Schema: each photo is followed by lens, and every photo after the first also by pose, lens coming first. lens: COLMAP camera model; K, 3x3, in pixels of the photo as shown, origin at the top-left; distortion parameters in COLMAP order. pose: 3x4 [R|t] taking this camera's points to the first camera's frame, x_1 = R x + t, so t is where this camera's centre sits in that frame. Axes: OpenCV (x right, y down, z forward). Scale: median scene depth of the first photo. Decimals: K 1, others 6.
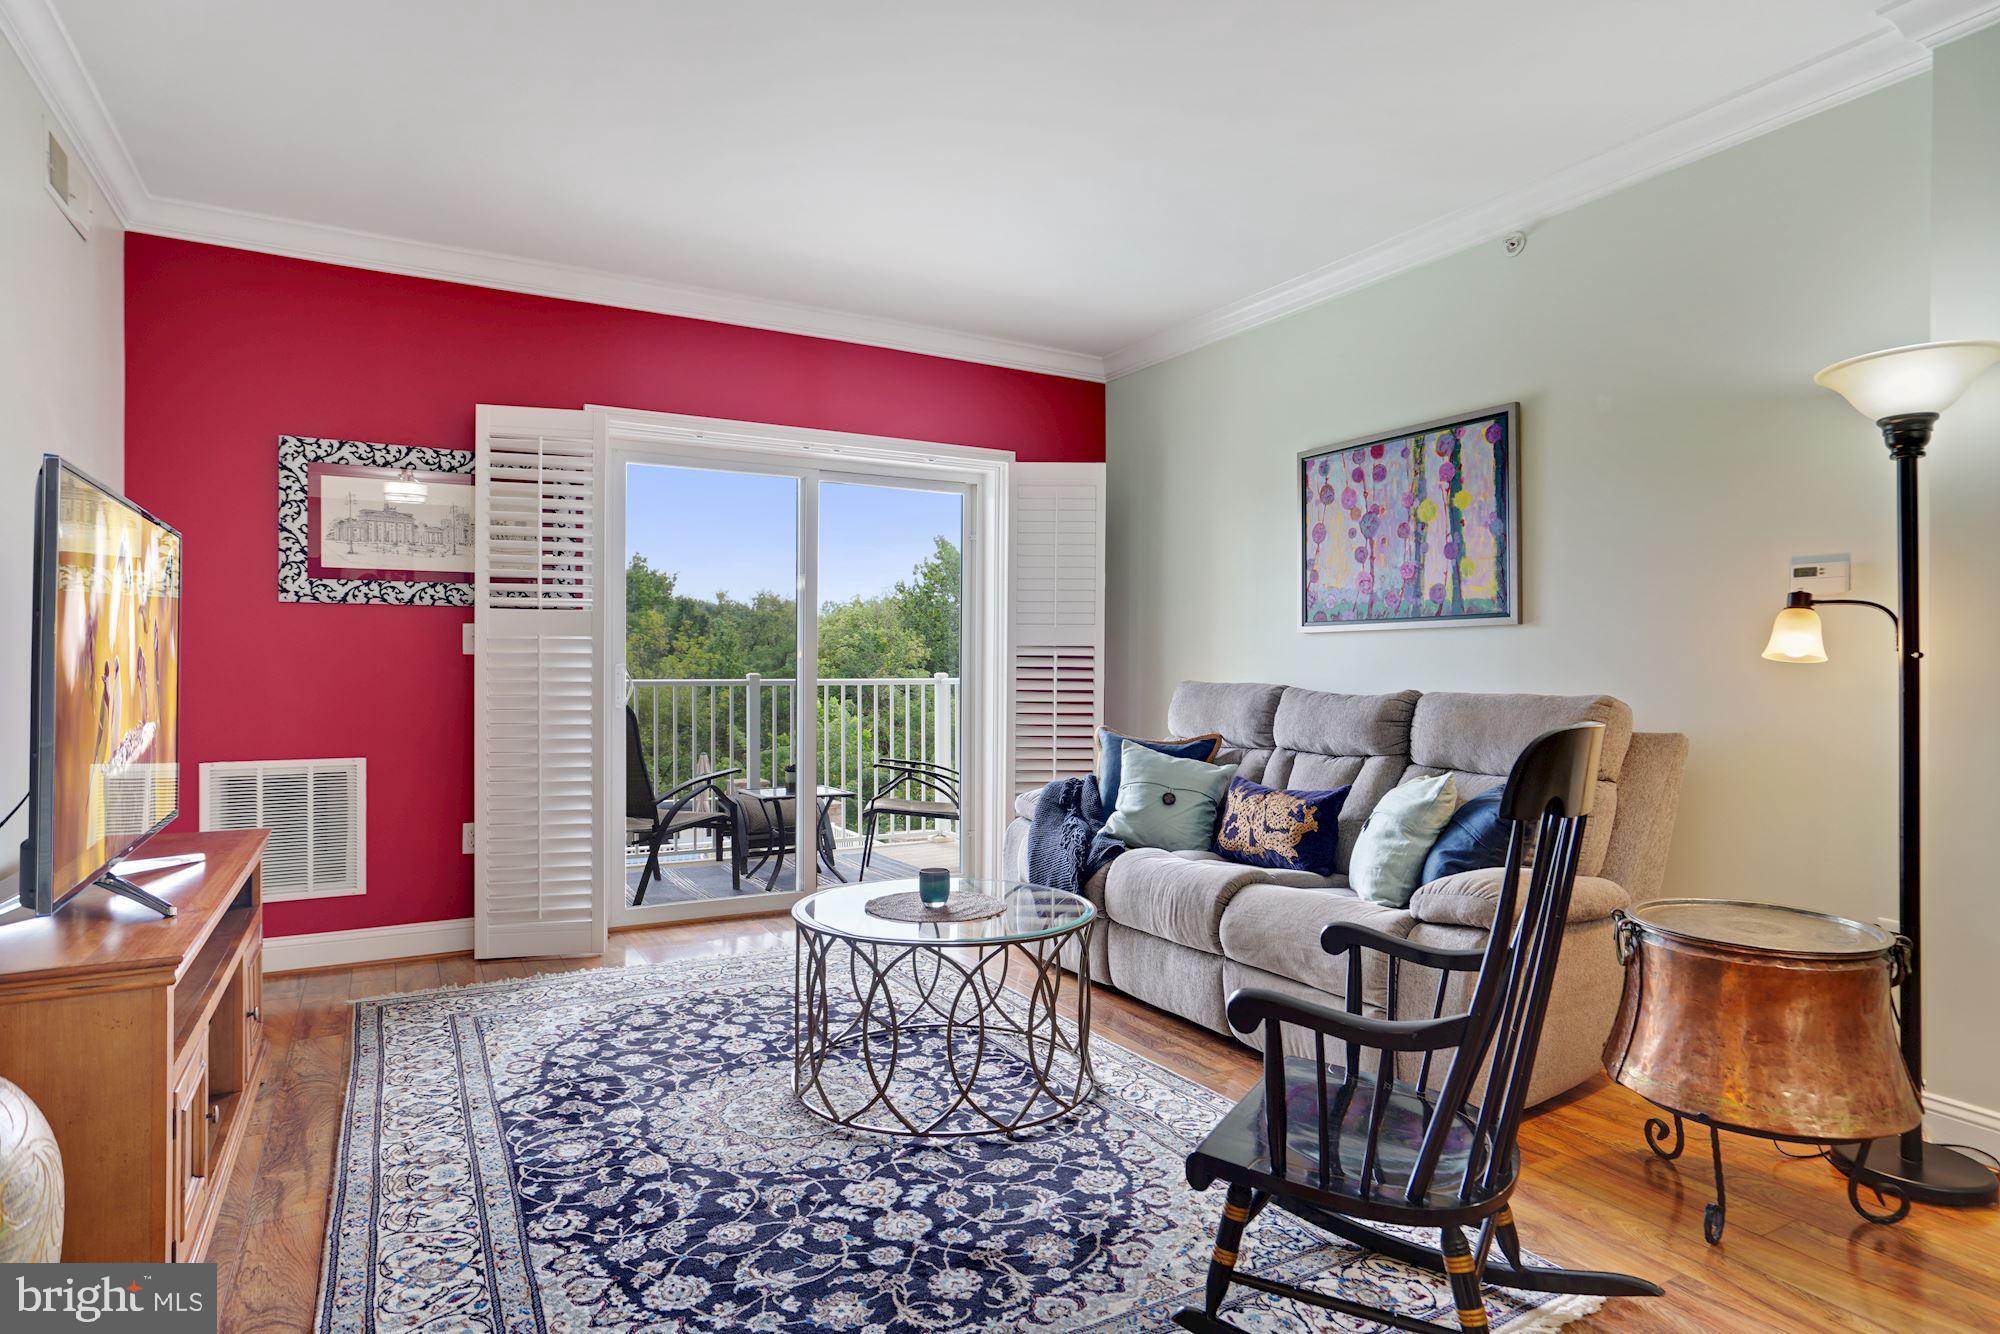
lens RADIAL K [[1117.2, 0, 995.0], [0, 1117.2, 664.4], [0, 0, 1]] dist [-0.031838, 0.023620]
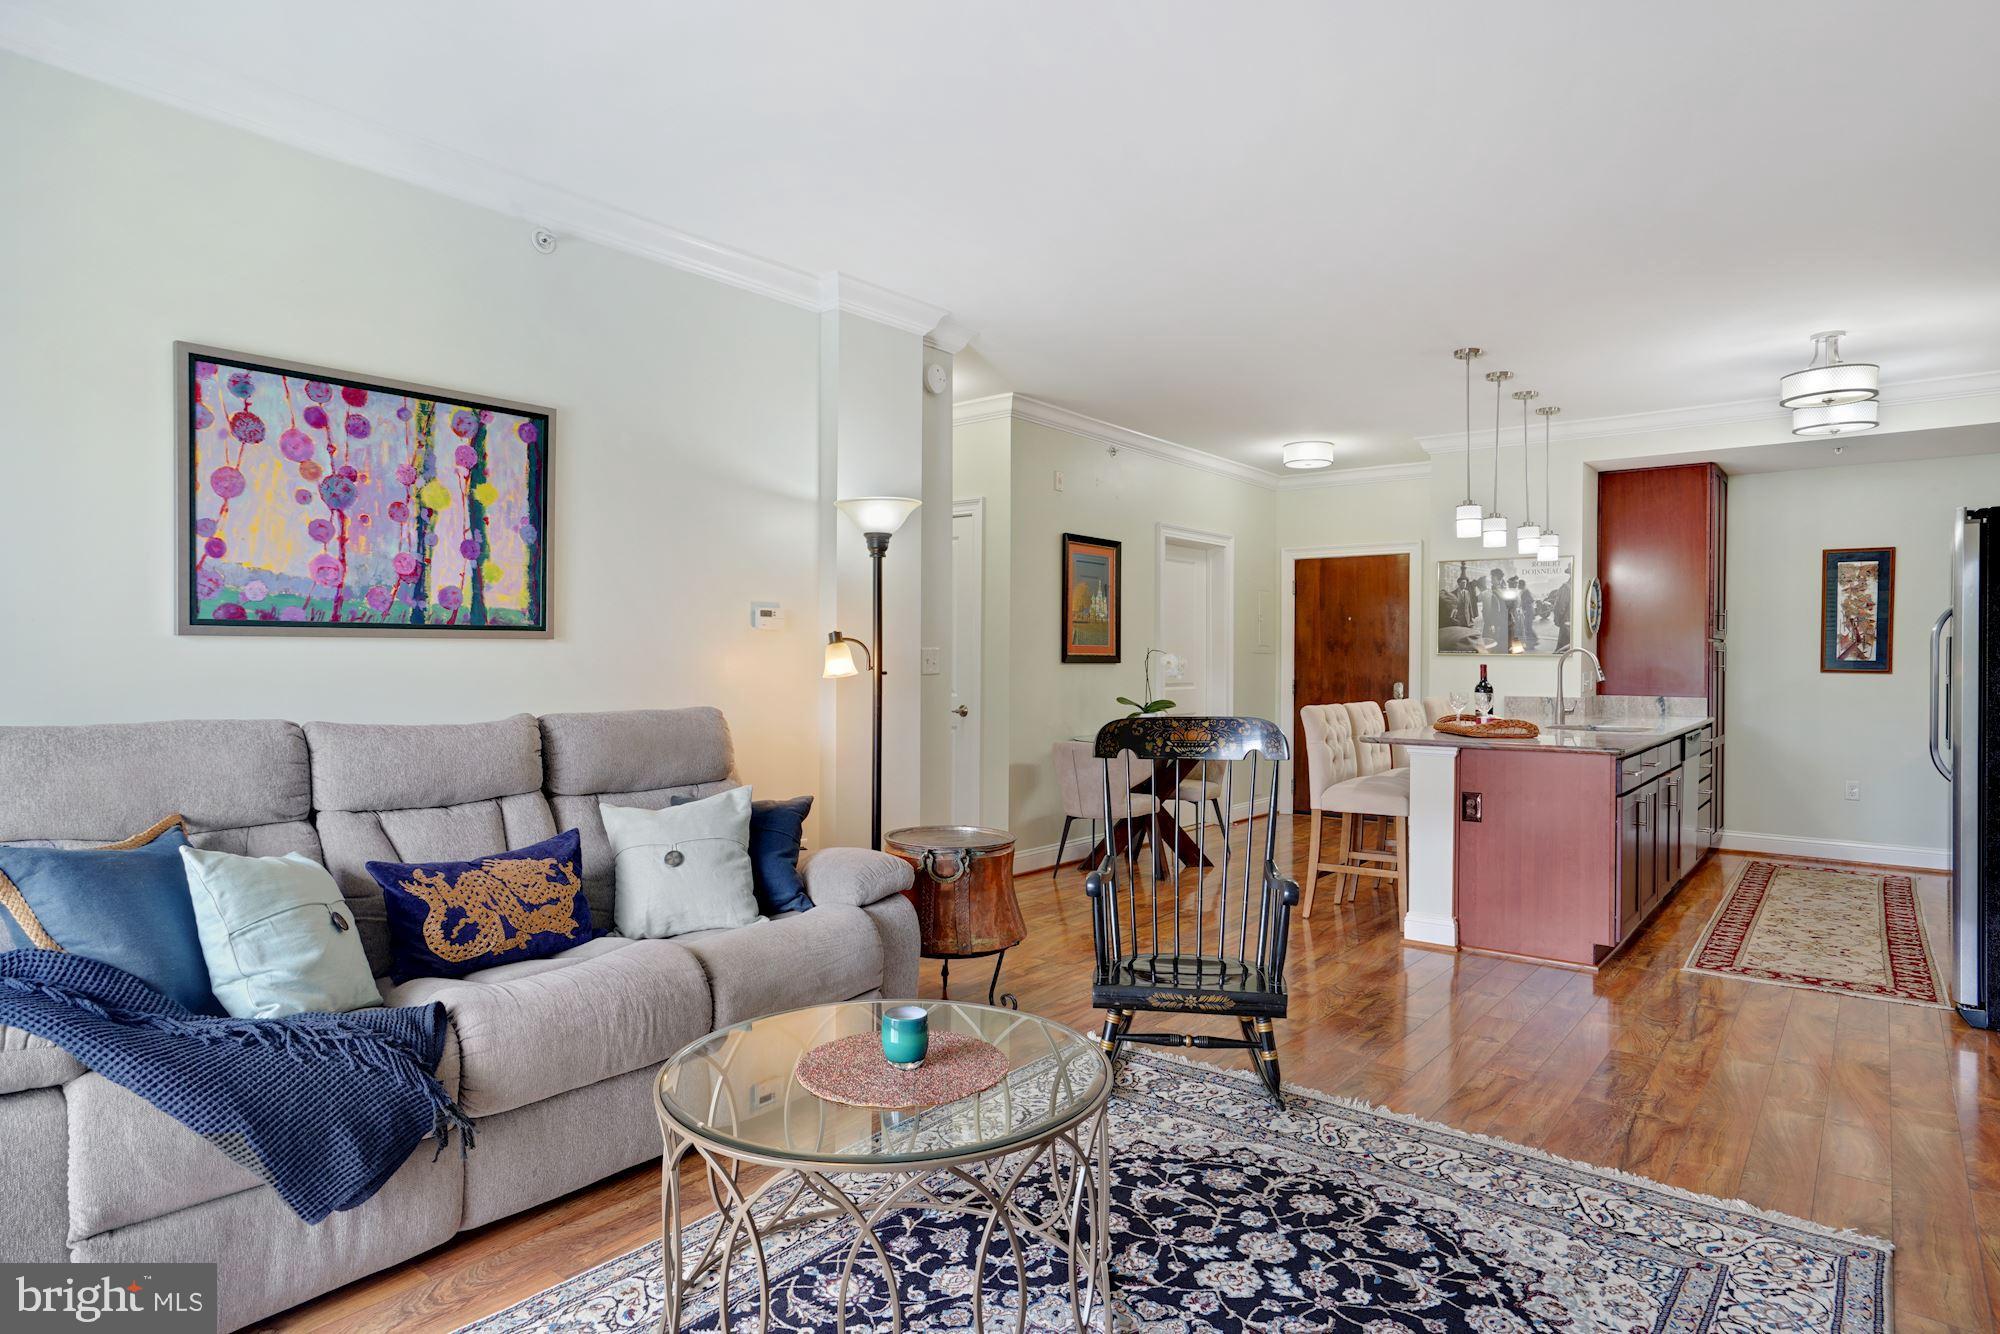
lens RADIAL K [[1117.2, 0, 1010.9], [0, 1117.2, 664.2], [0, 0, 1]] dist [-0.031838, 0.023620]
pose [[-0.384150, -0.015753, 0.923136, -0.534062], [-0.011136, 0.999861, 0.012428, -0.028157], [-0.923204, -0.005506, -0.384272, 0.921247]]
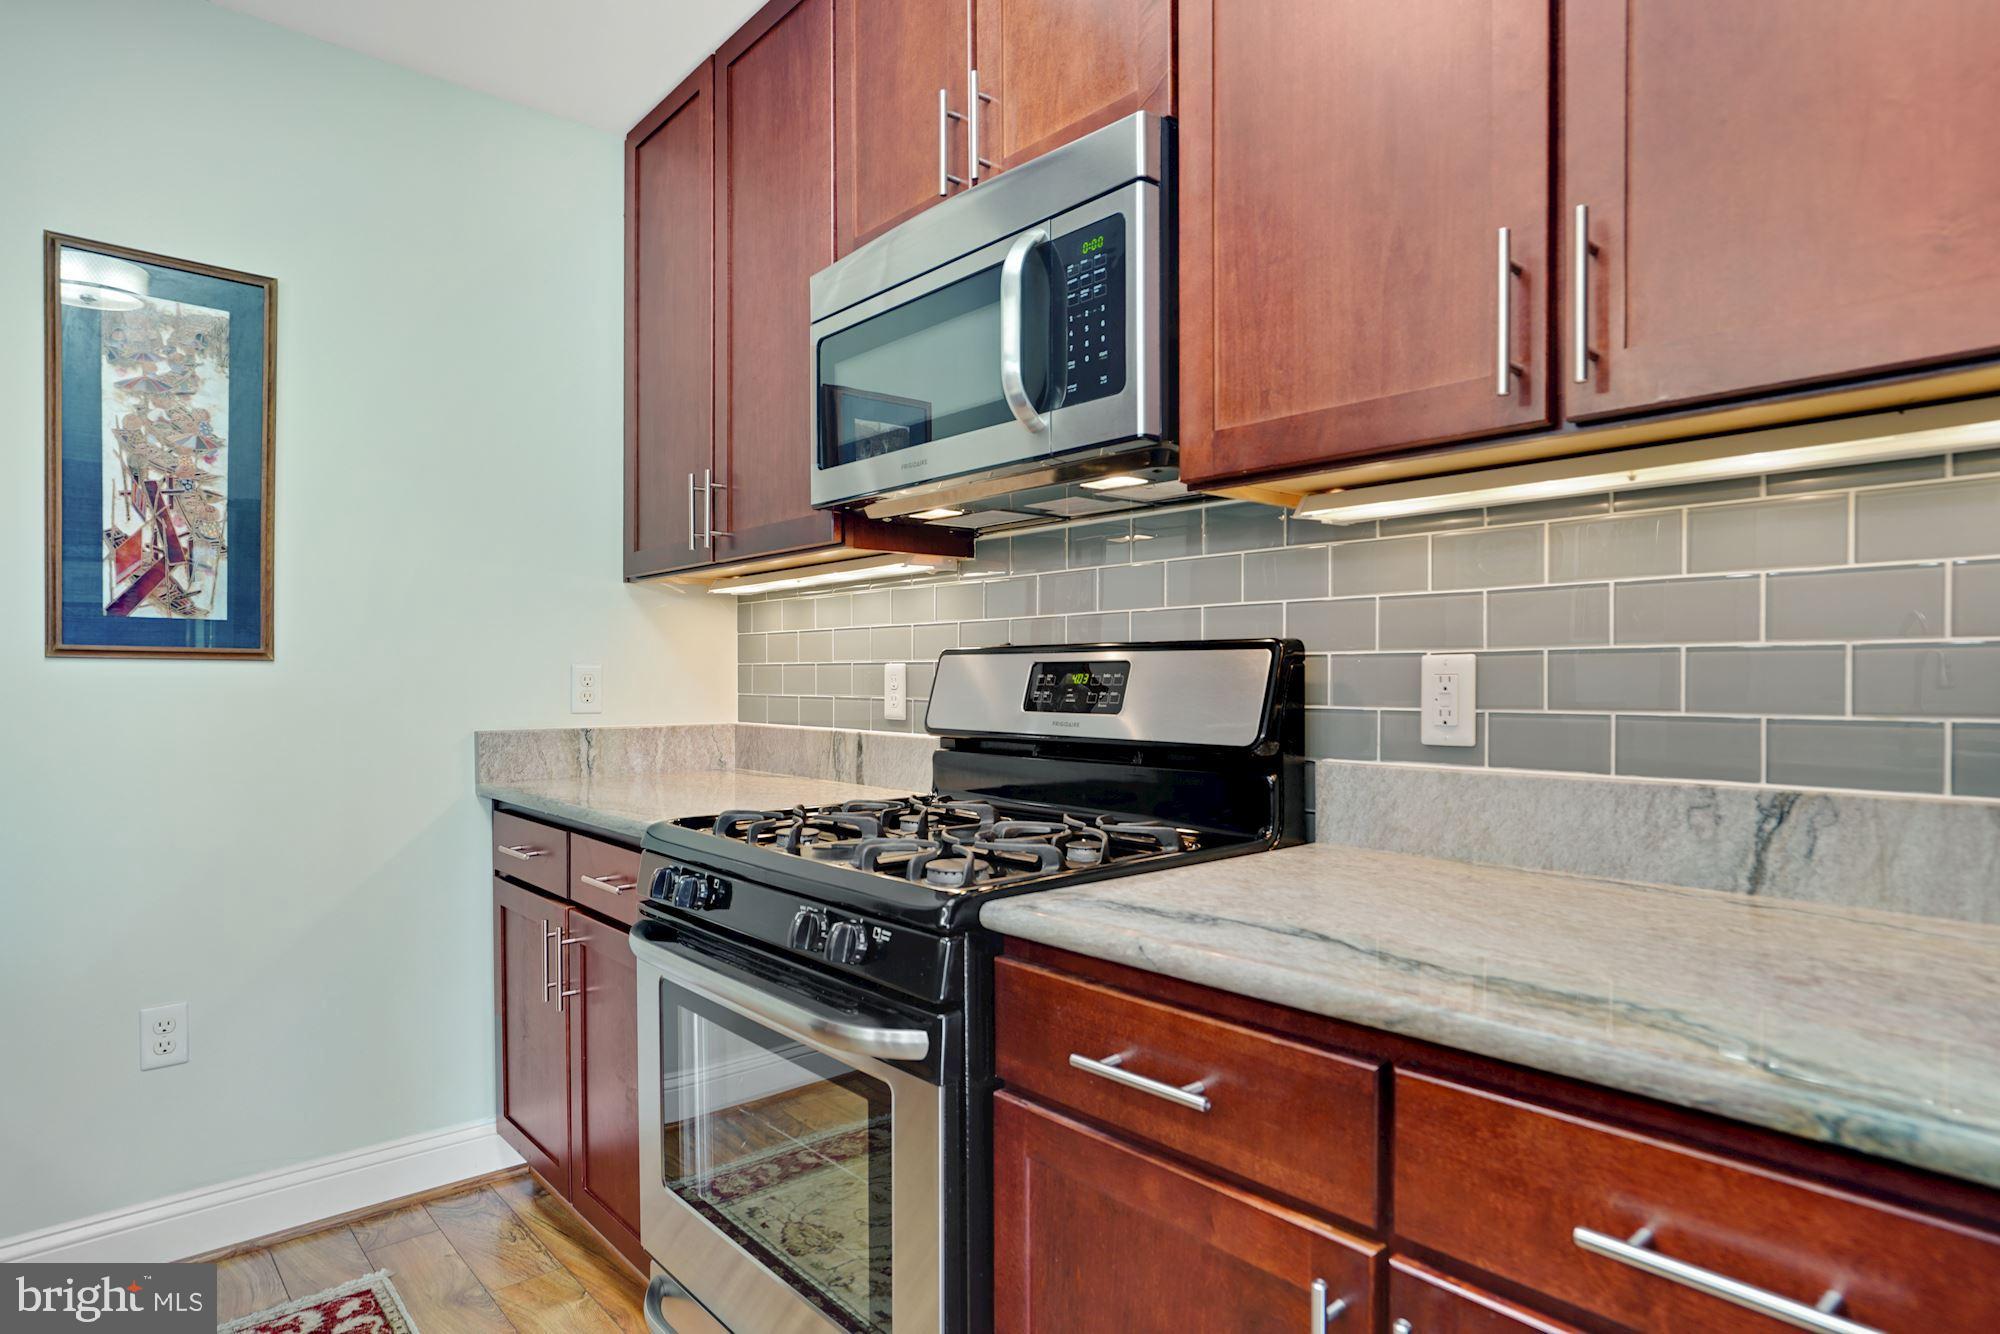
lens RADIAL K [[1117.2, 0, 994.8], [0, 1117.2, 689.2], [0, 0, 1]] dist [-0.031838, 0.023620]
pose [[-0.979264, -0.002790, -0.202569, 0.261739], [-0.003960, 0.999978, 0.005373, 0.003068], [0.202550, 0.006063, -0.979253, -0.342914]]
